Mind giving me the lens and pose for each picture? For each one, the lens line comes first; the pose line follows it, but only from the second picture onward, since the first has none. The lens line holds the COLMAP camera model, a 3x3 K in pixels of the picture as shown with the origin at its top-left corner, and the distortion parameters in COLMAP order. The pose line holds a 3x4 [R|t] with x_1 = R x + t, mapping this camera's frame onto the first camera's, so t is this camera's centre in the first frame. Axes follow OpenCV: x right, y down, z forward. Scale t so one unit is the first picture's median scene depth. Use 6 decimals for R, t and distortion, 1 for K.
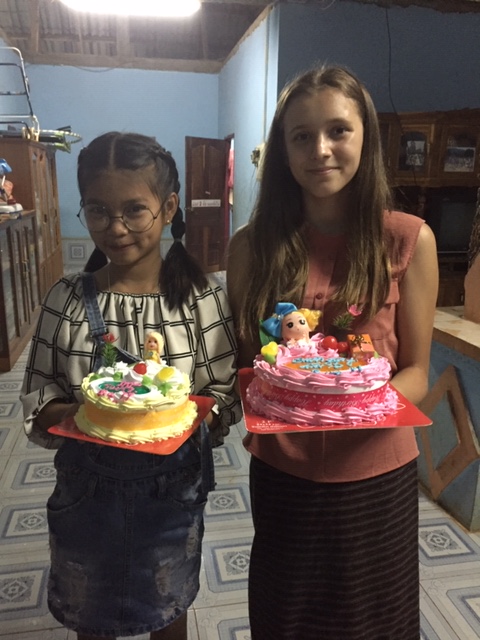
lens RADIAL K [[546.8, 0, 242.8], [0, 546.8, 322.3], [0, 0, 1]] dist [0.028265, -0.051263]
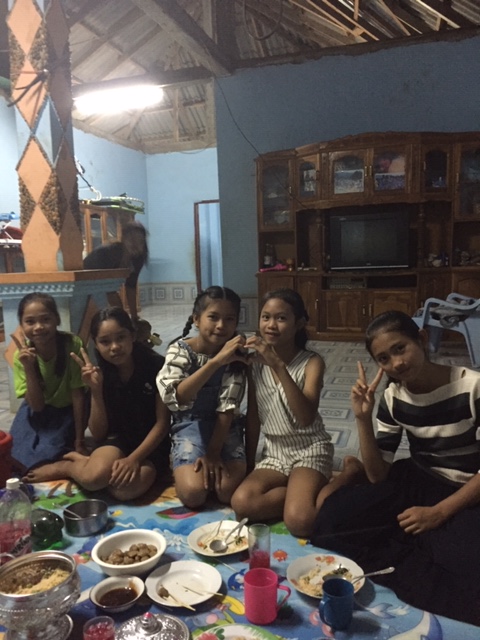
lens RADIAL K [[546.8, 0, 239.6], [0, 546.8, 319.7], [0, 0, 1]] dist [0.028265, -0.051263]
pose [[0.875639, 0.009005, -0.482882, 0.599603], [-0.077018, 0.989635, -0.121206, 0.100676], [0.476785, 0.143324, 0.867257, -0.005538]]
